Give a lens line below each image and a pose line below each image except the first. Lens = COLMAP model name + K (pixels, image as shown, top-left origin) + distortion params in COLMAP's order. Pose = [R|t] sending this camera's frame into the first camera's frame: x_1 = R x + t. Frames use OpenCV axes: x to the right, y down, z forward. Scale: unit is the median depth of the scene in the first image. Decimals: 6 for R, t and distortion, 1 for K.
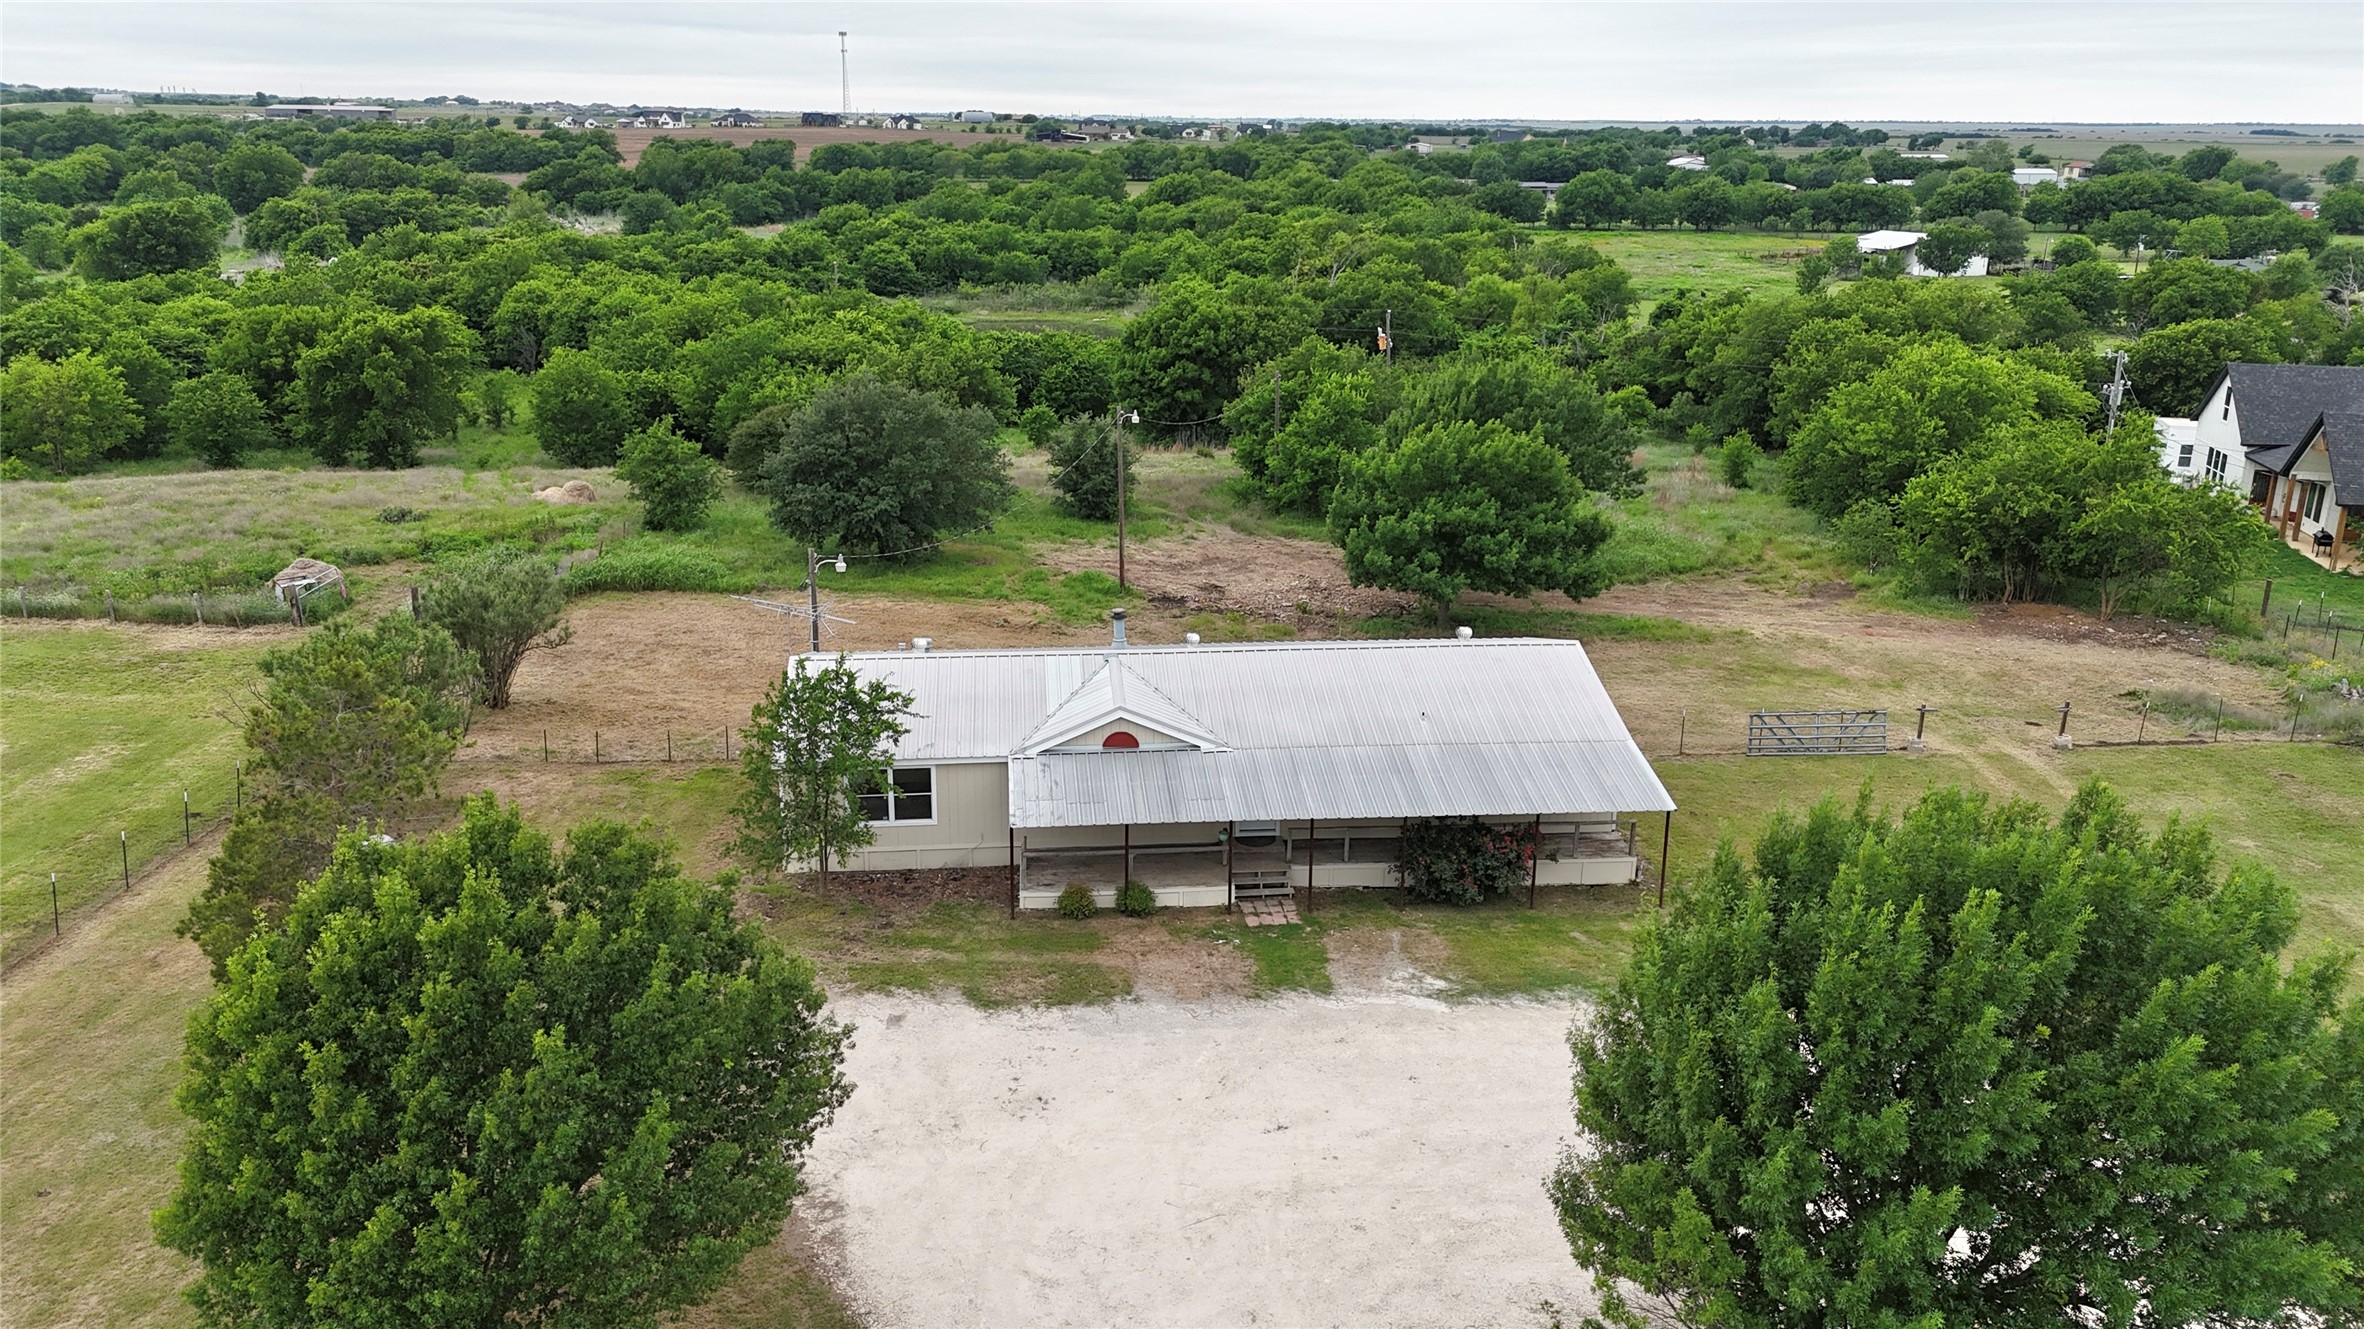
lens RADIAL K [[1762.4, 0, 1187.6], [0, 1762.4, 669.7], [0, 0, 1]] dist [0.107085, -0.101418]
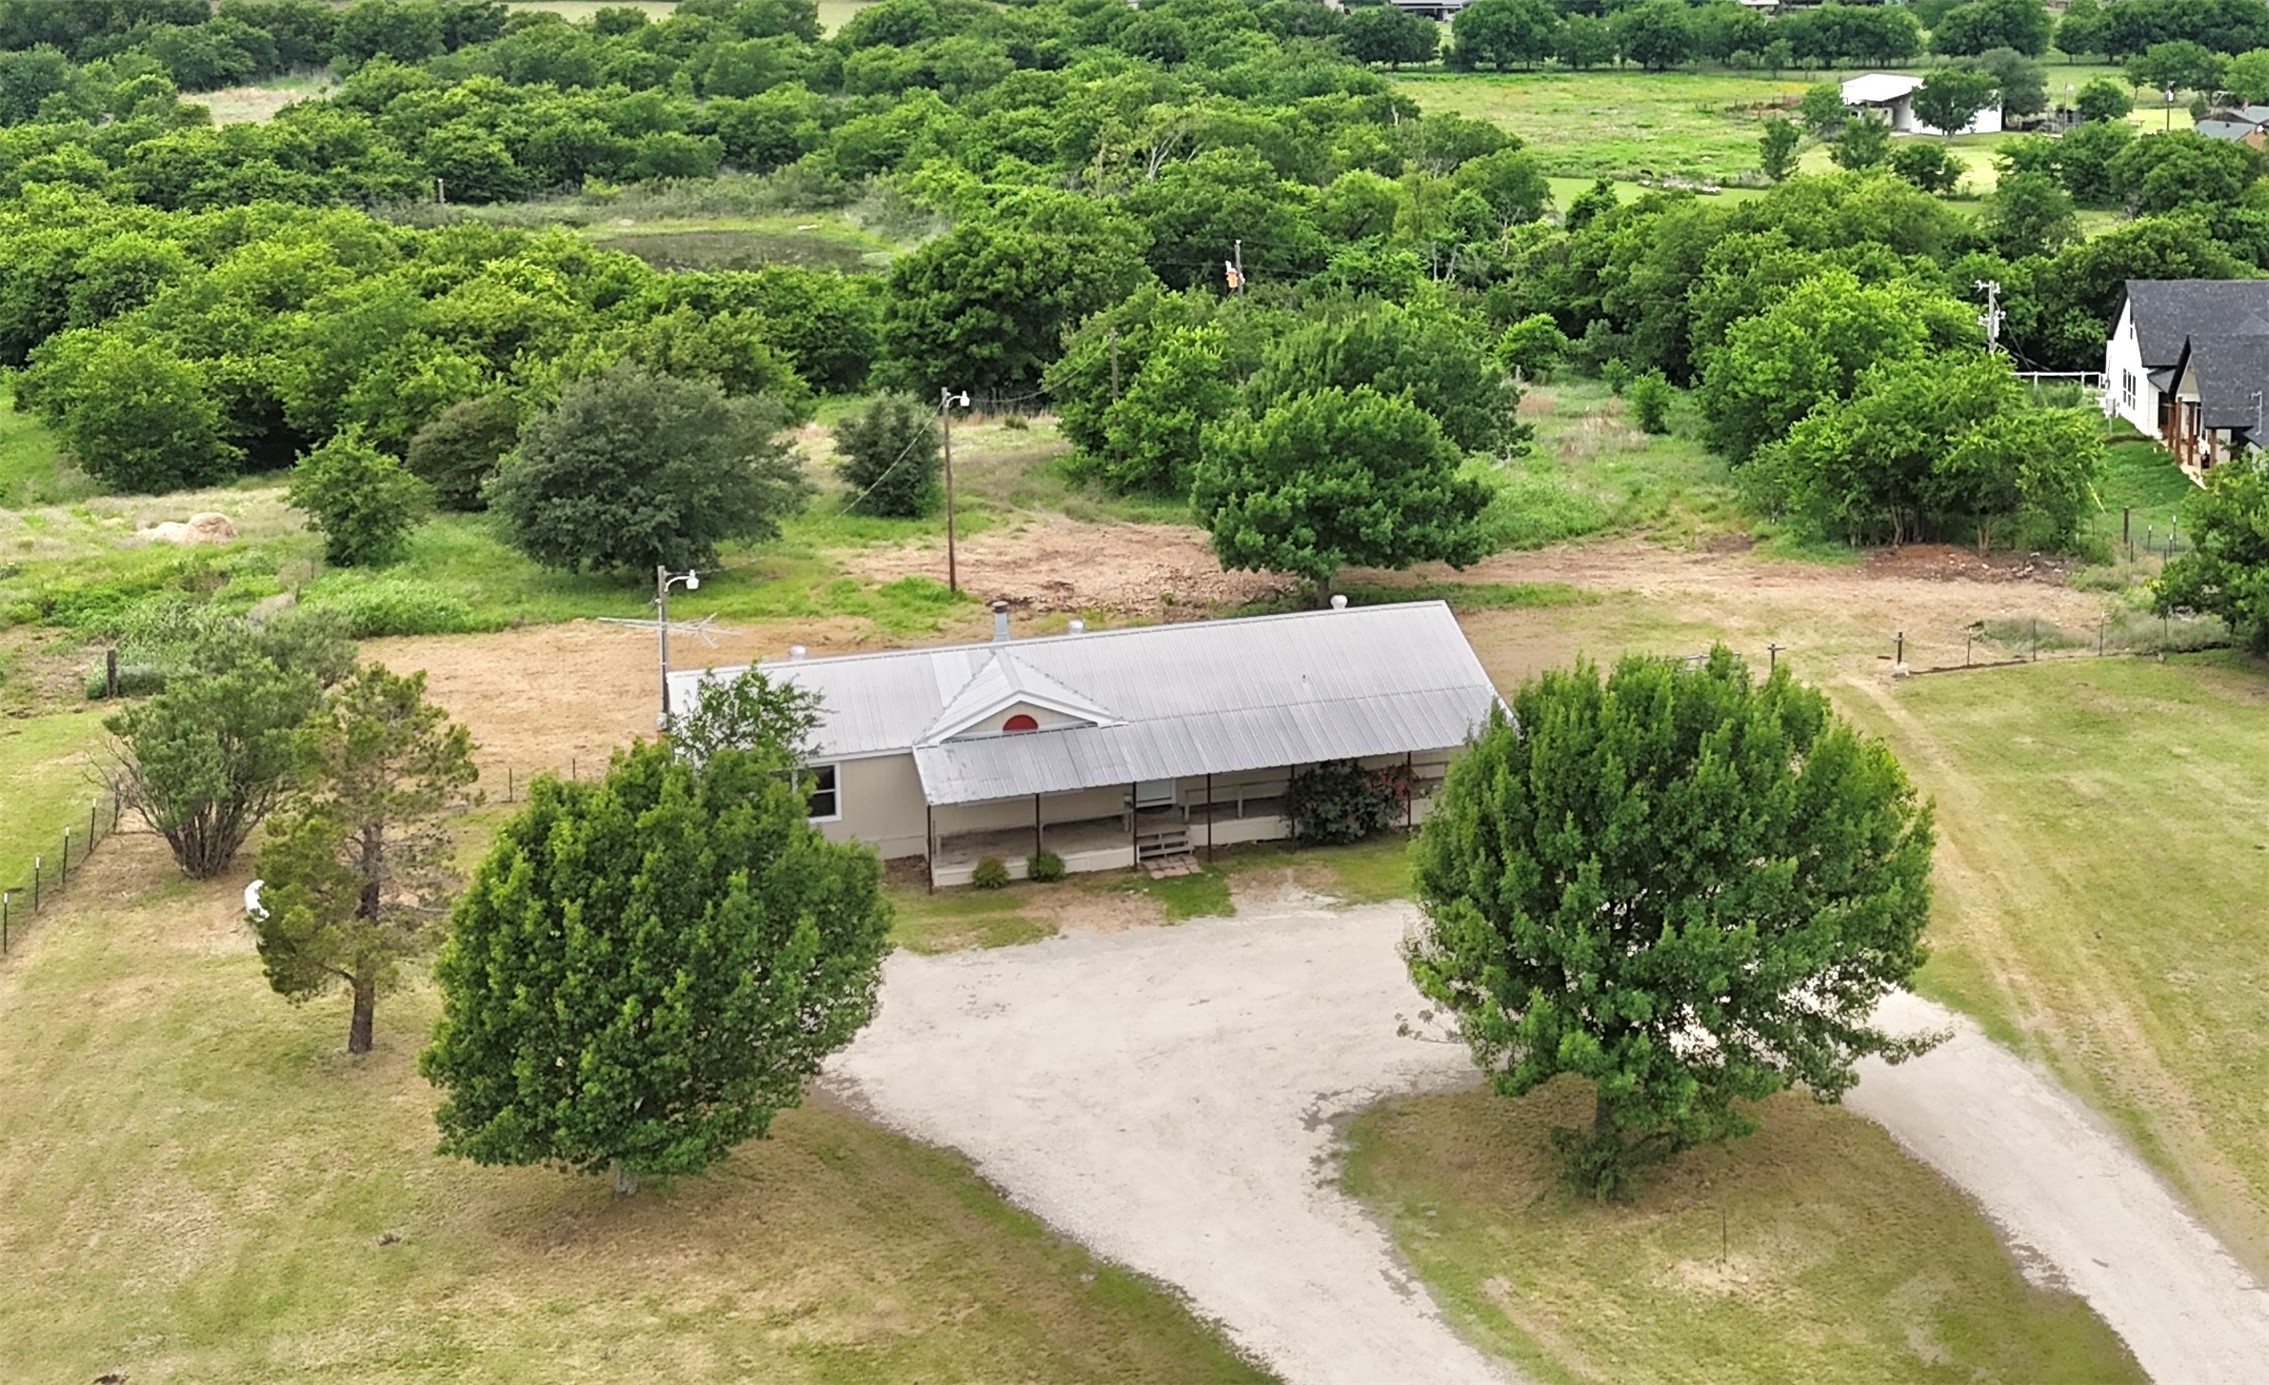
lens RADIAL K [[2839.4, 0, 1649.7], [0, 2839.4, 315.1], [0, 0, 1]] dist [0.068383, 0.000000]
pose [[0.966128, -0.043982, 0.254290, -0.056966], [0.079938, 0.987908, -0.132843, 0.032752], [-0.245372, 0.148670, 0.957961, -0.453354]]
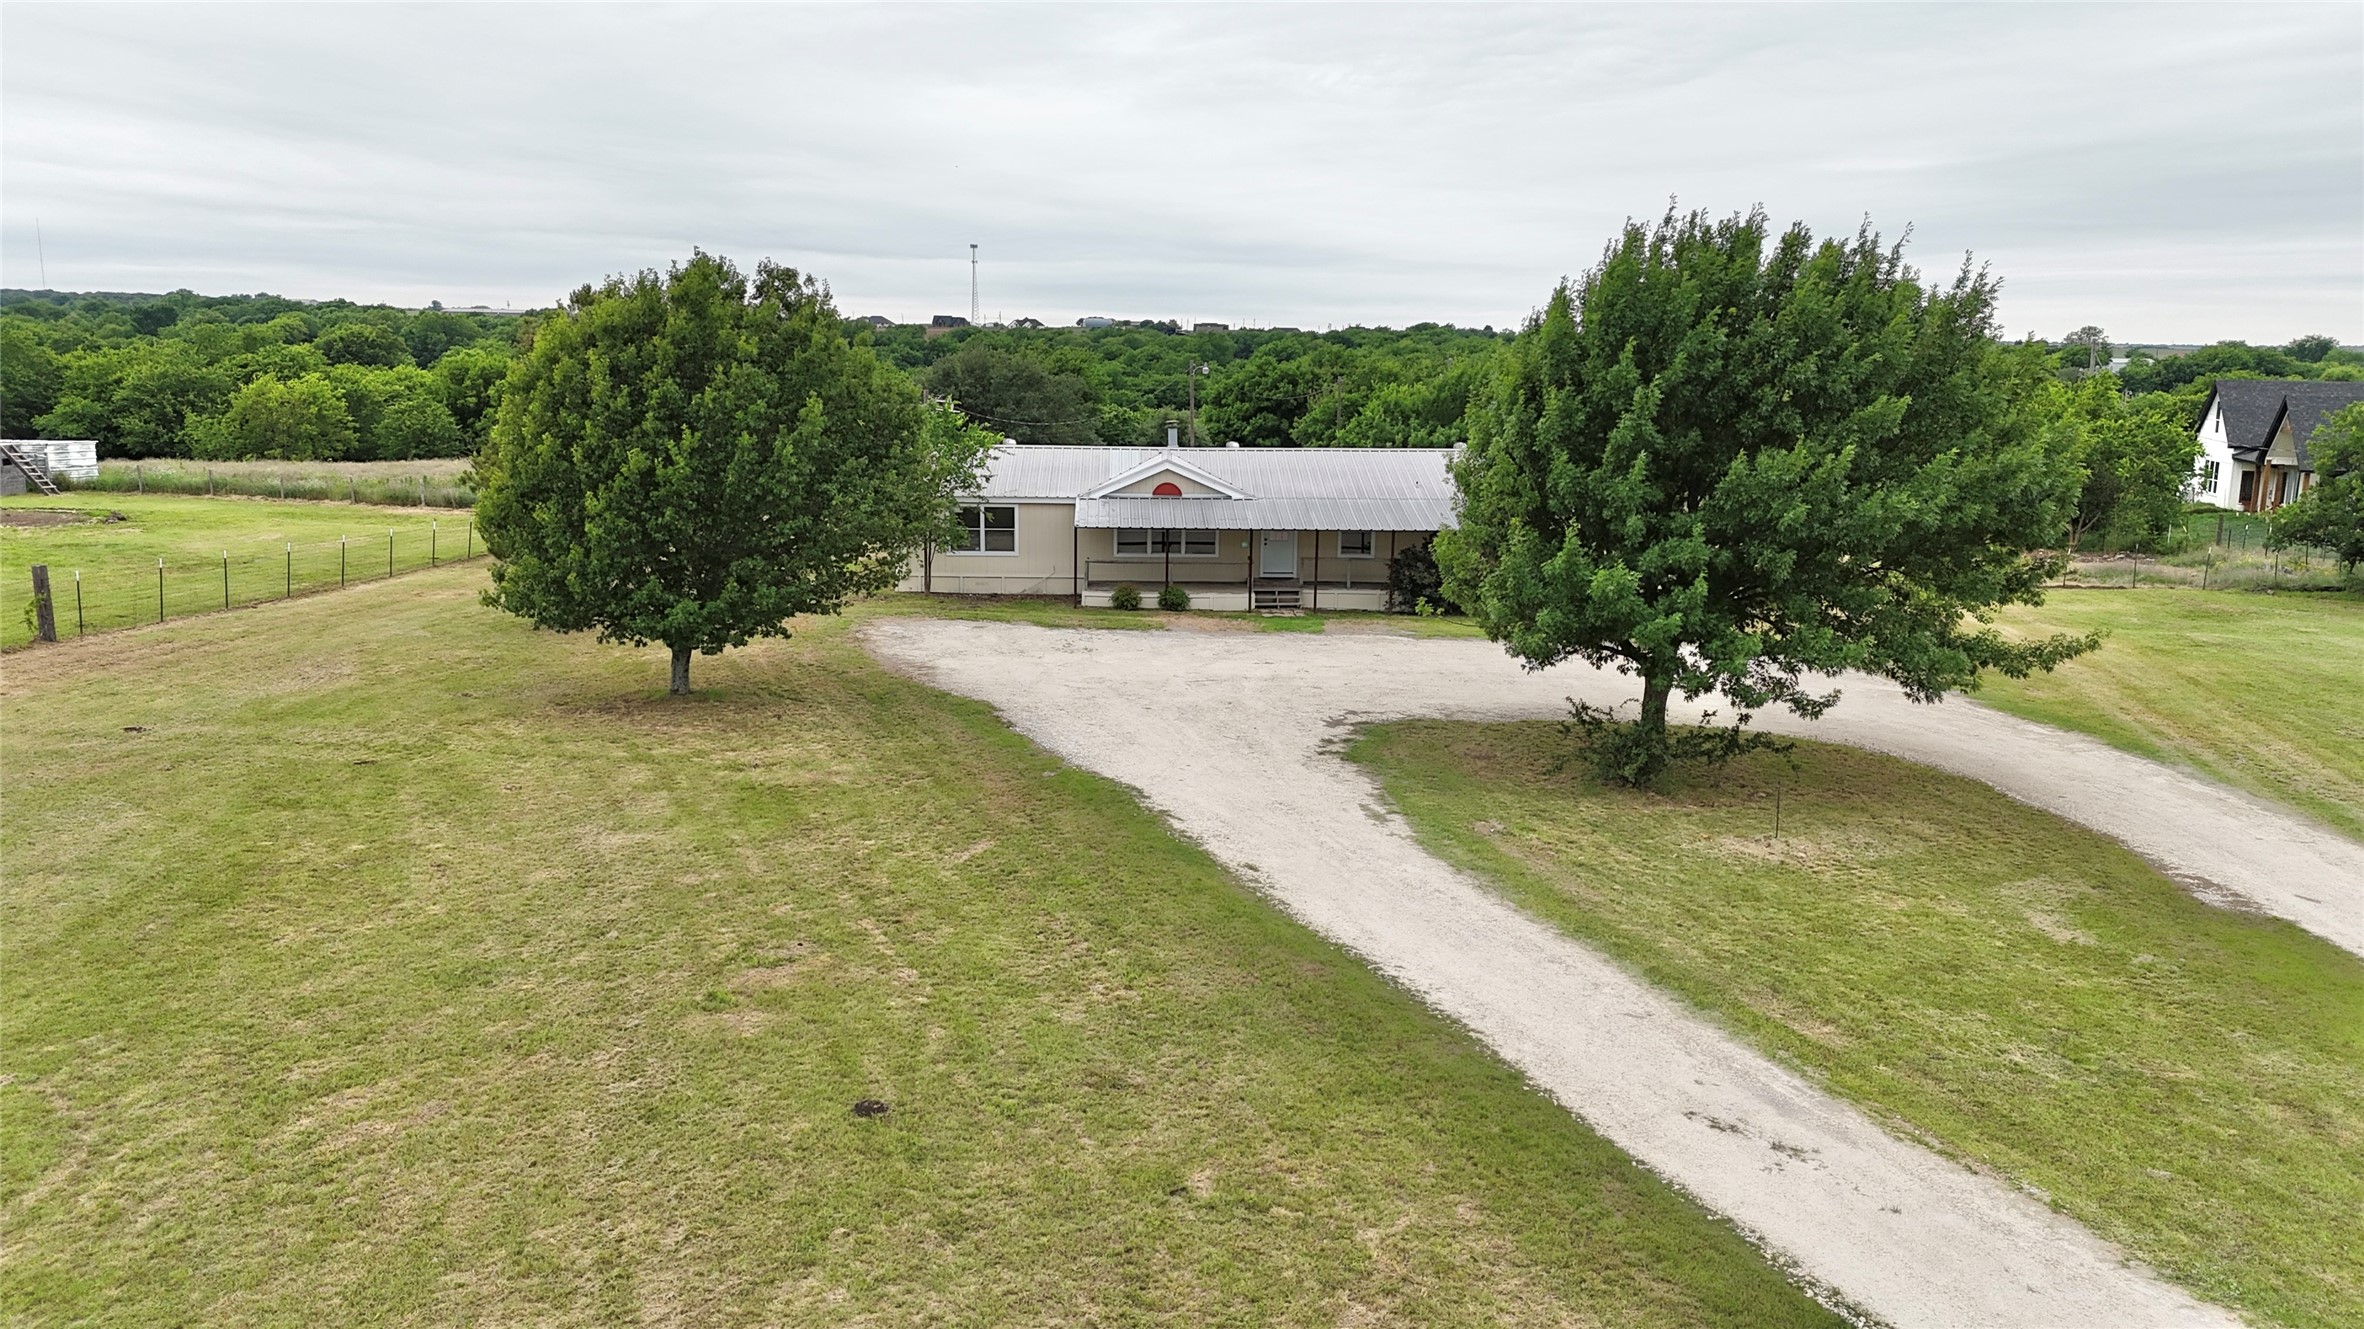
lens RADIAL K [[1762.4, 0, 1186.6], [0, 1762.4, 668.0], [0, 0, 1]] dist [0.107085, -0.101418]
pose [[0.997970, 0.016446, -0.061526, 0.031061], [-0.023428, 0.993141, -0.114553, 0.177911], [0.059220, 0.115762, 0.991510, -0.122296]]
